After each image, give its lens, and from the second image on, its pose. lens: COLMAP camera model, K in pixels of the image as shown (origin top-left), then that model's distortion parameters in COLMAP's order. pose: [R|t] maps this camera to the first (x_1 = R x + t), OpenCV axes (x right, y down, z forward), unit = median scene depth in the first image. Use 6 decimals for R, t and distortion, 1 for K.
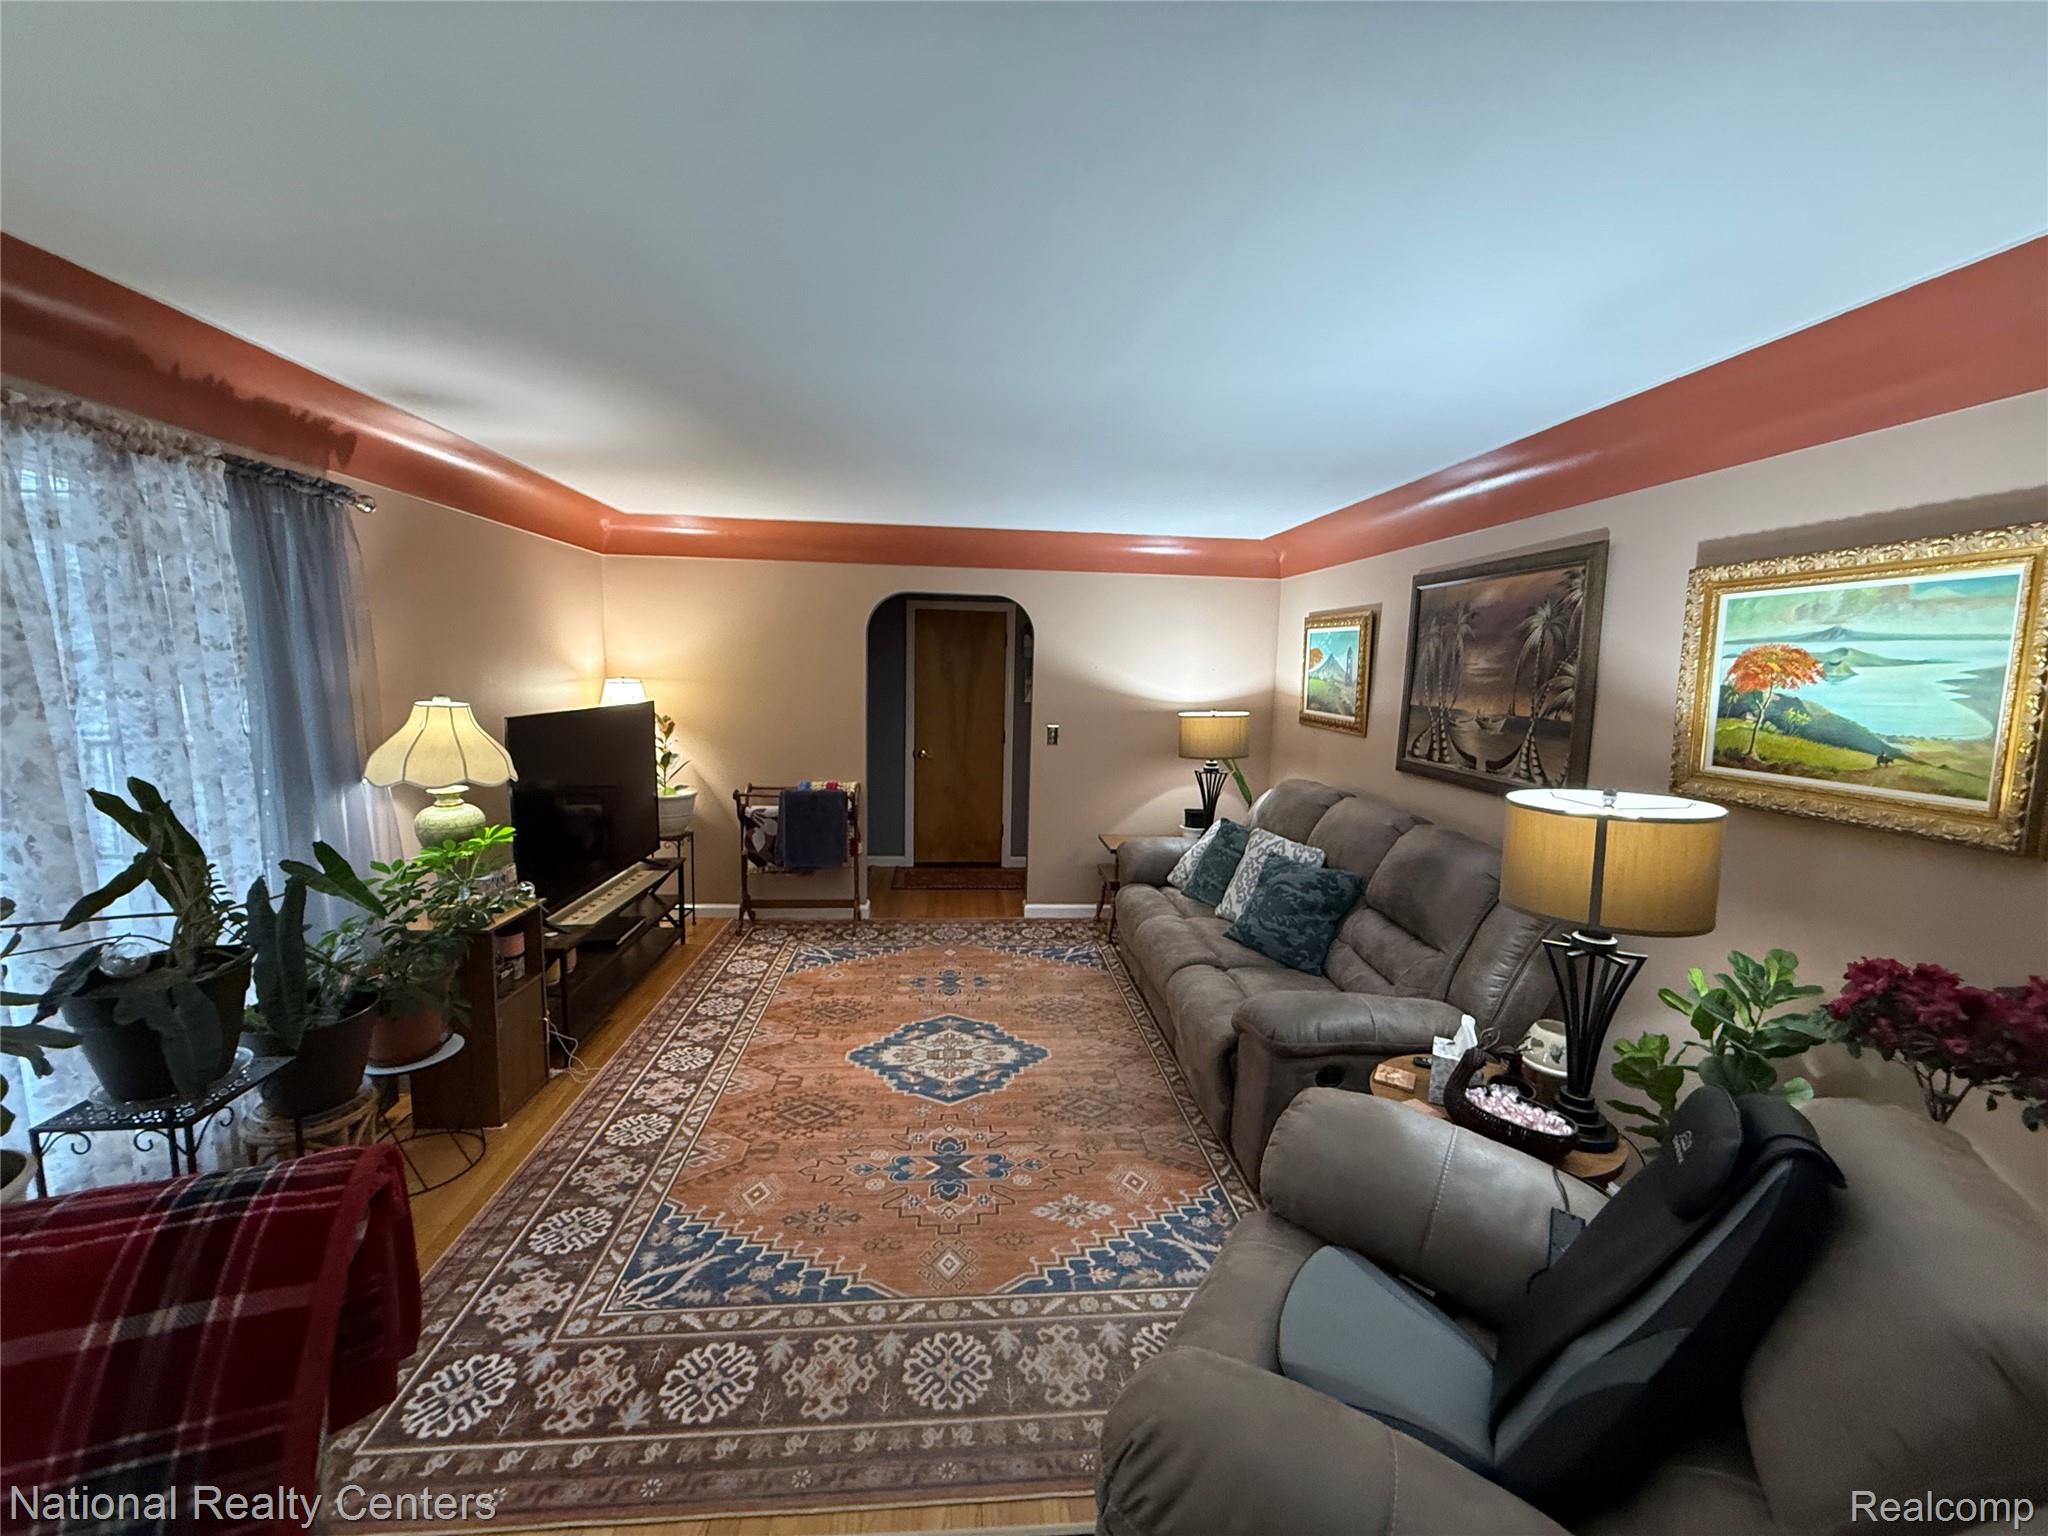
lens RADIAL K [[812.5, 0, 1028.2], [0, 812.5, 775.8], [0, 0, 1]] dist [0.000333, -0.000103]
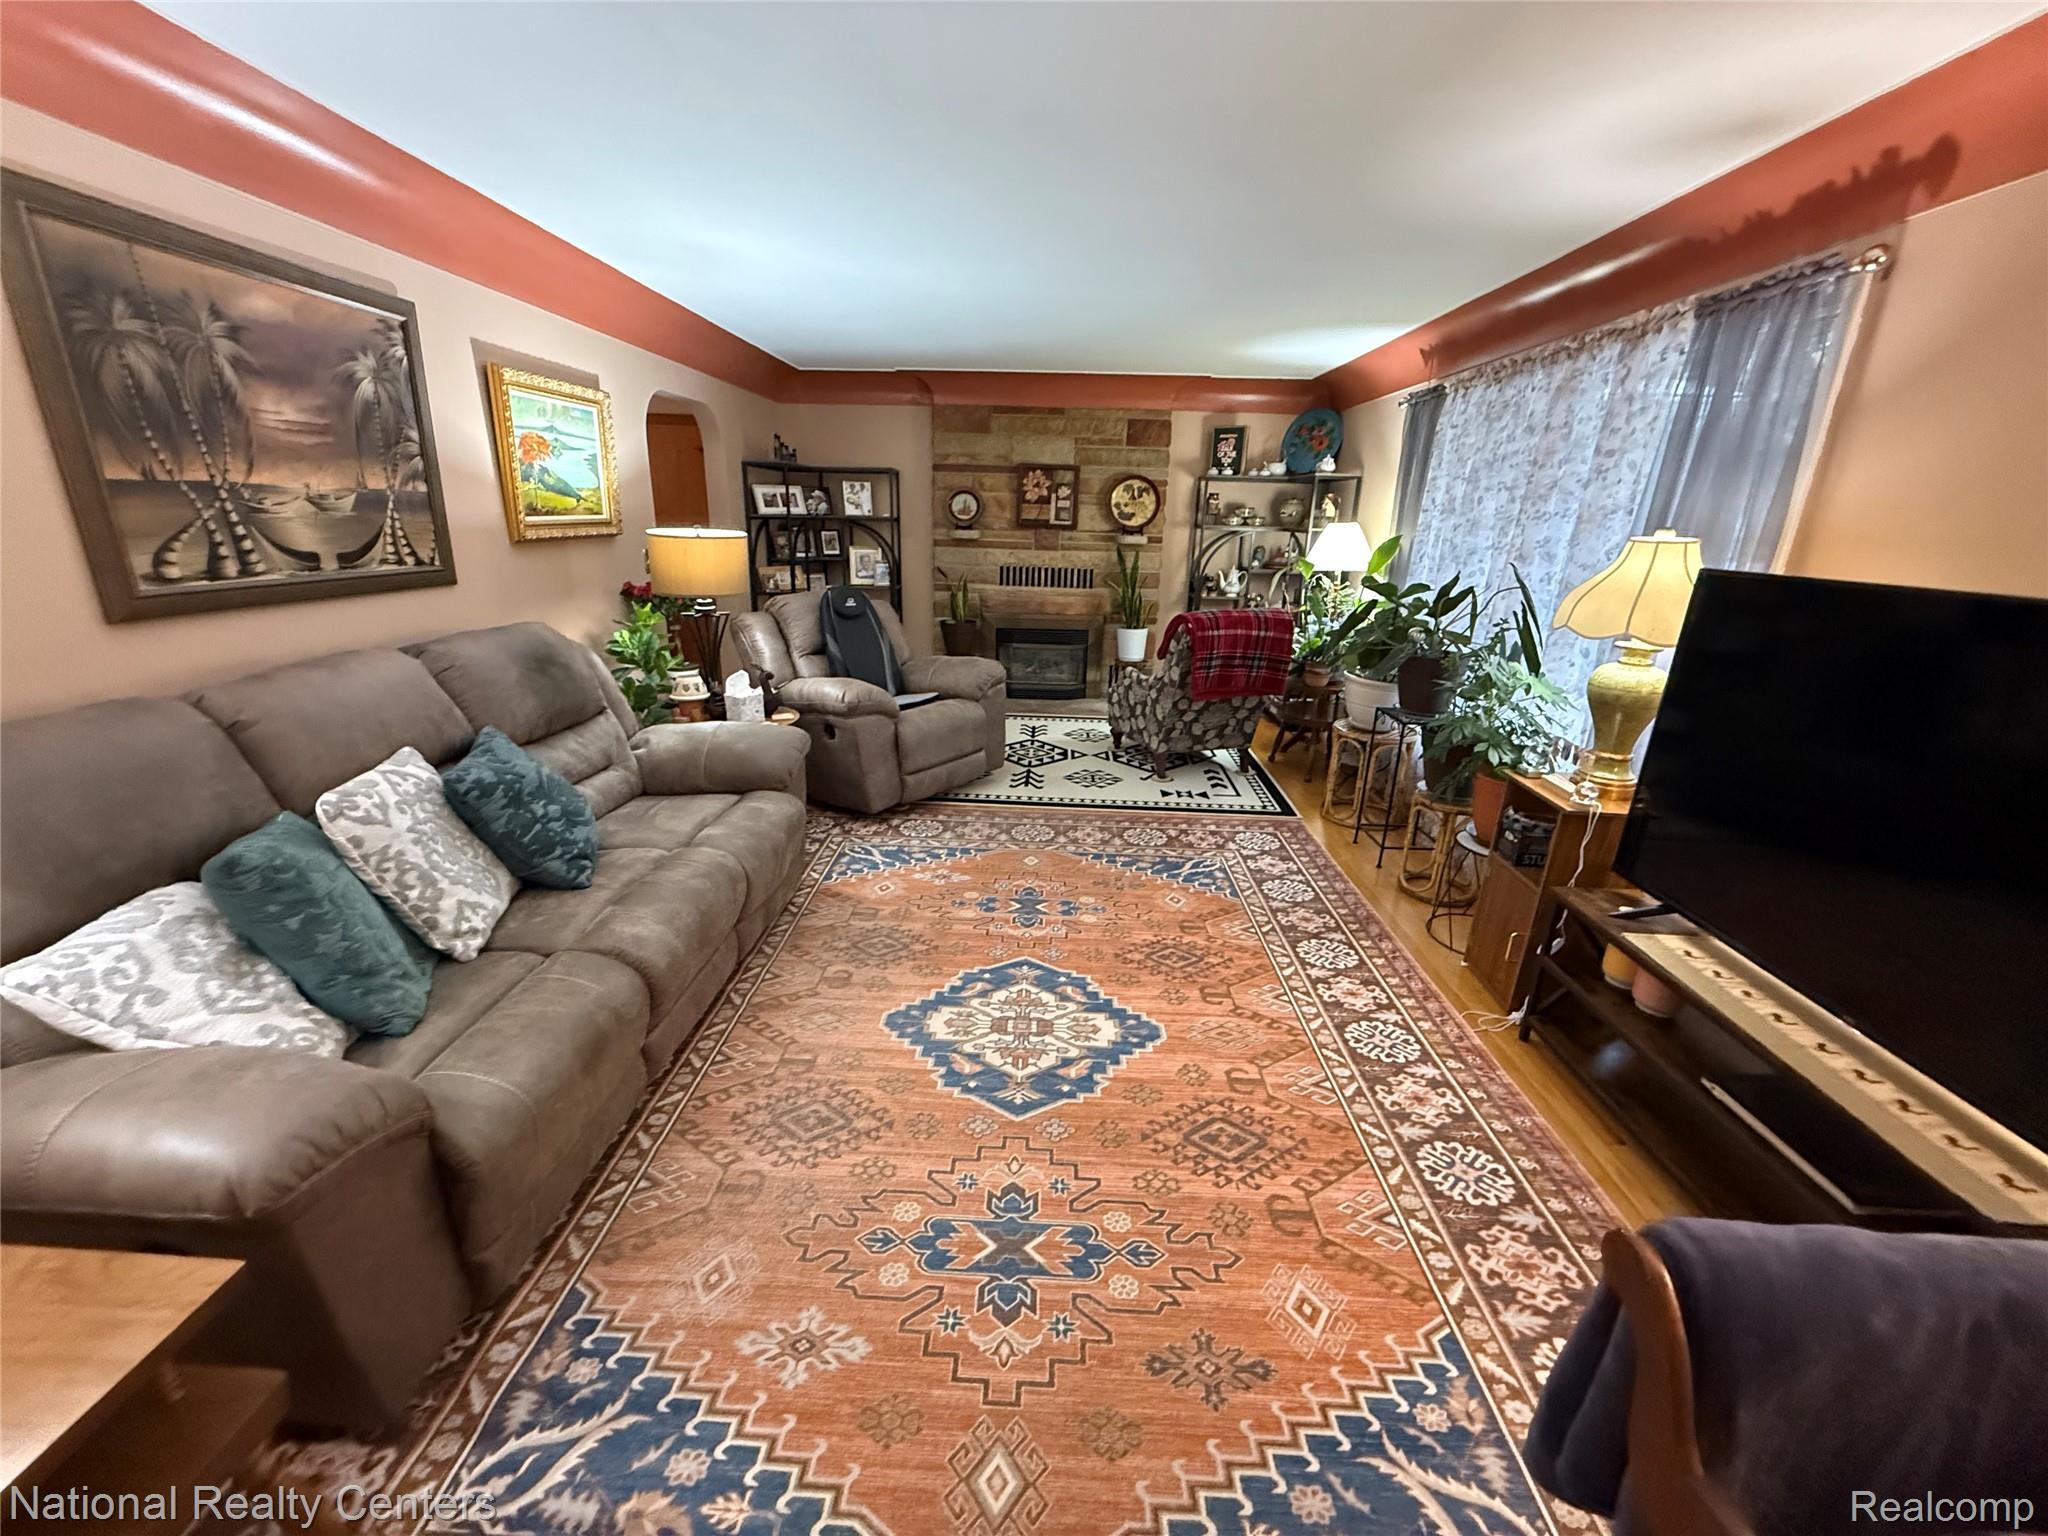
lens RADIAL K [[812.5, 0, 1017.3], [0, 812.5, 768.6], [0, 0, 1]] dist [0.000333, -0.000103]
pose [[-0.989996, -0.088379, 0.109983, -0.175623], [-0.032368, 0.900982, 0.432648, -0.199652], [-0.137330, 0.424760, -0.894829, 1.796549]]
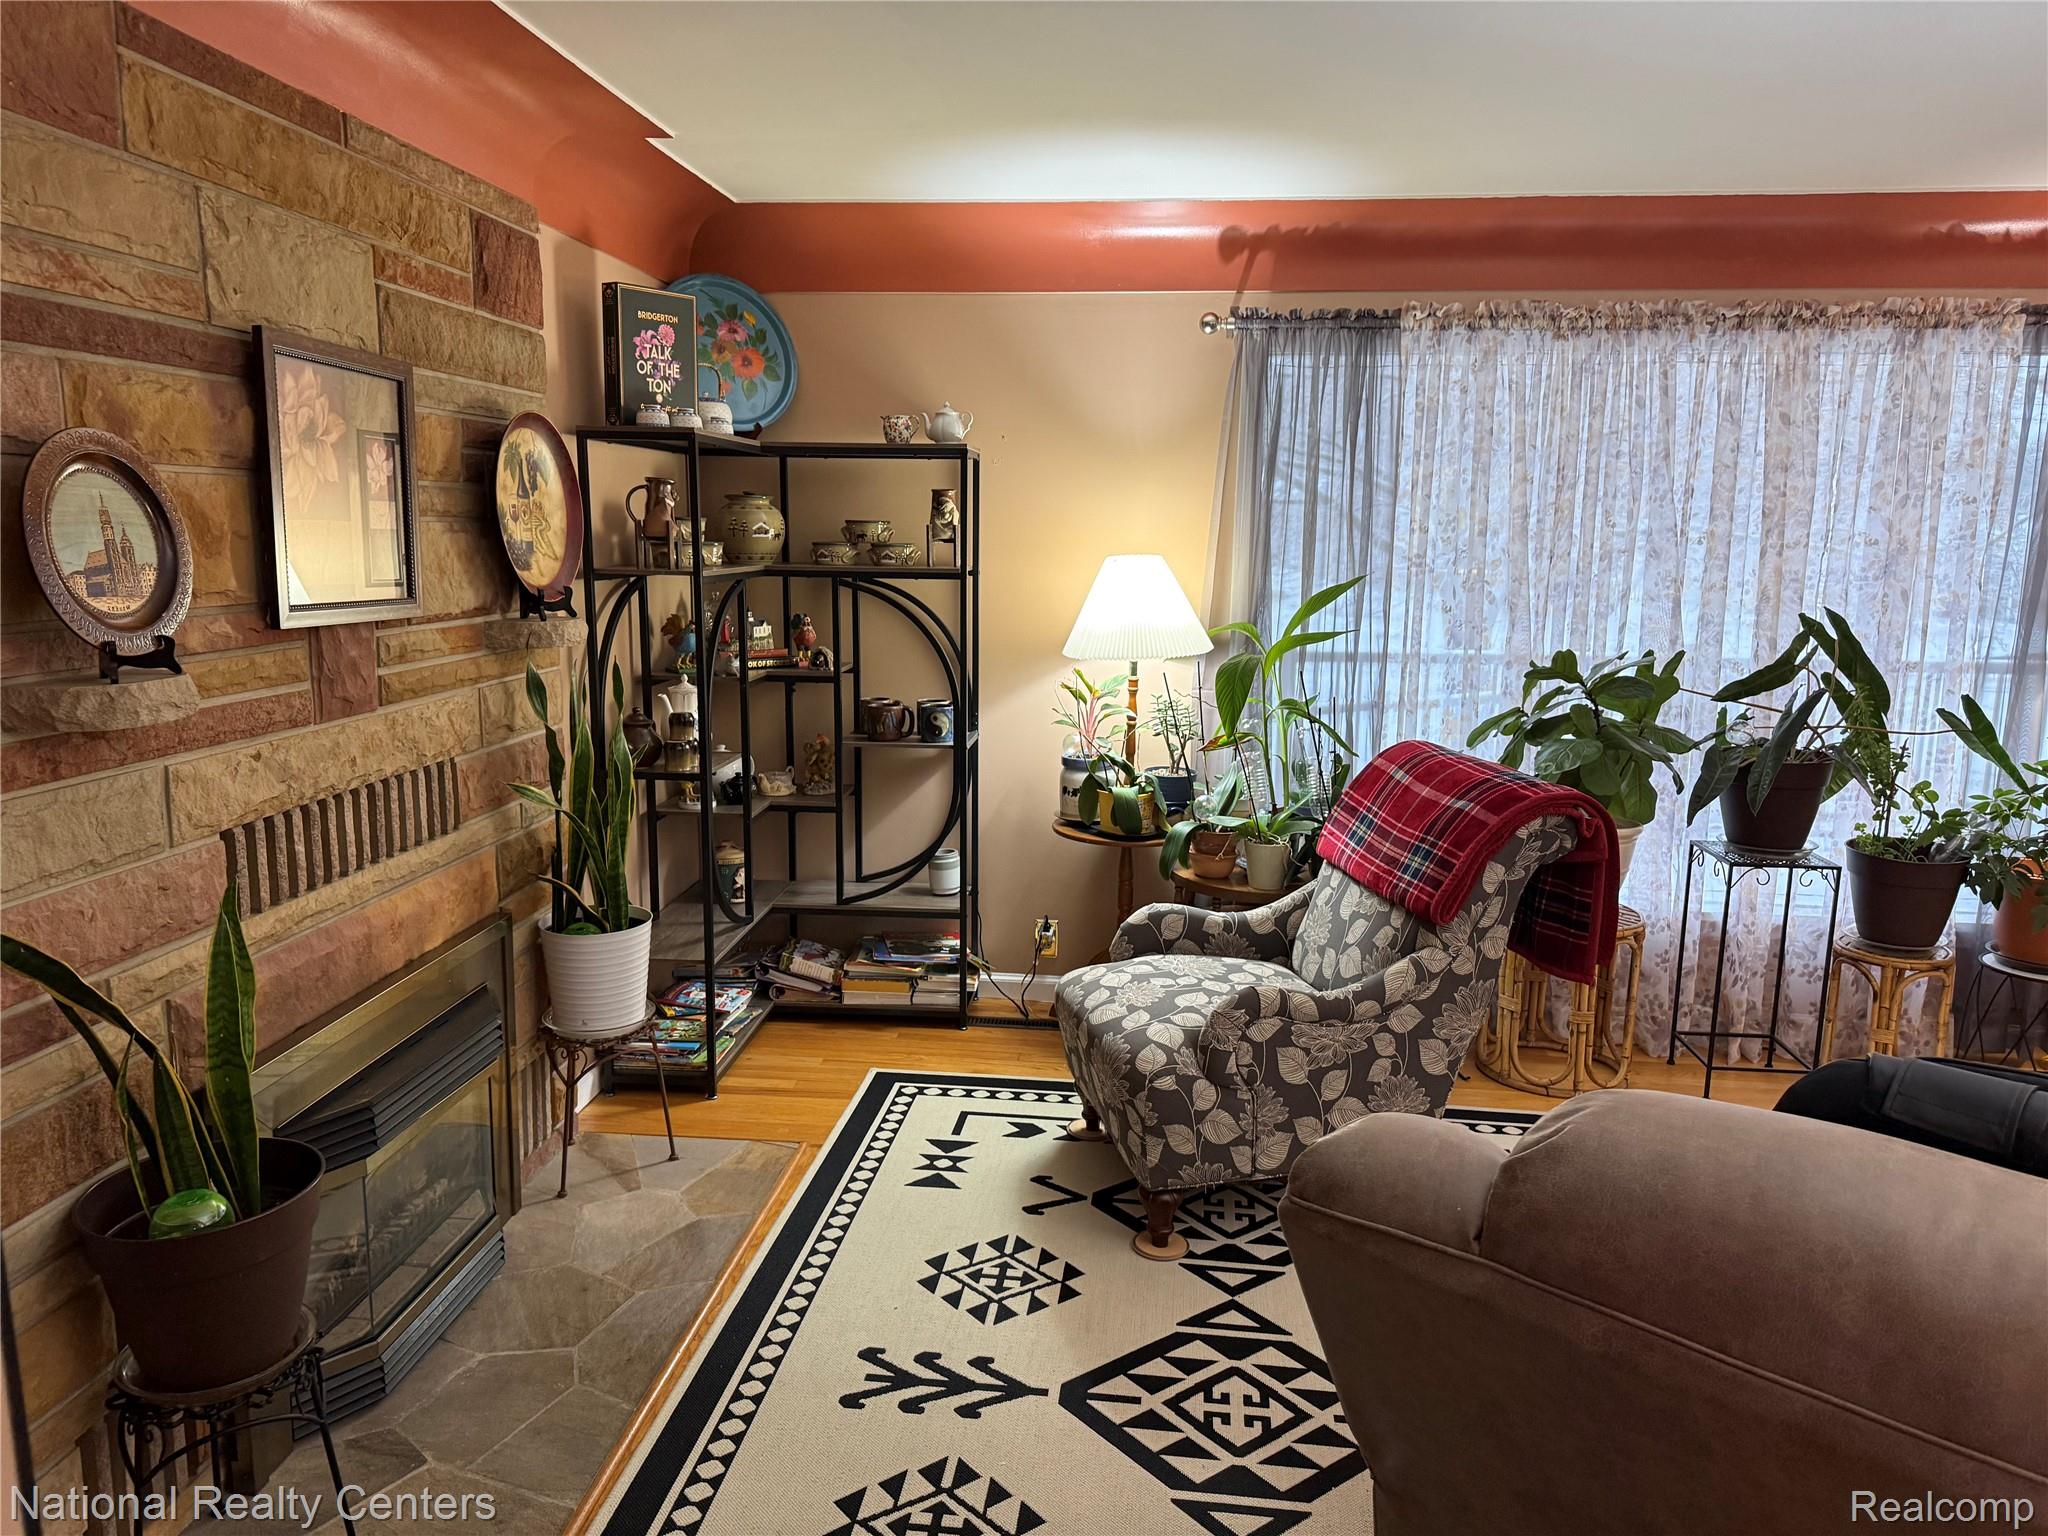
lens RADIAL K [[1441.6, 0, 1037.8], [0, 1441.6, 757.1], [0, 0, 1]] dist [0.045935, -0.007566]
pose [[-0.198845, 0.132849, -0.970985, 0.803193], [-0.153256, 0.974365, 0.164696, 0.024236], [0.967974, 0.181558, -0.173388, 0.173323]]
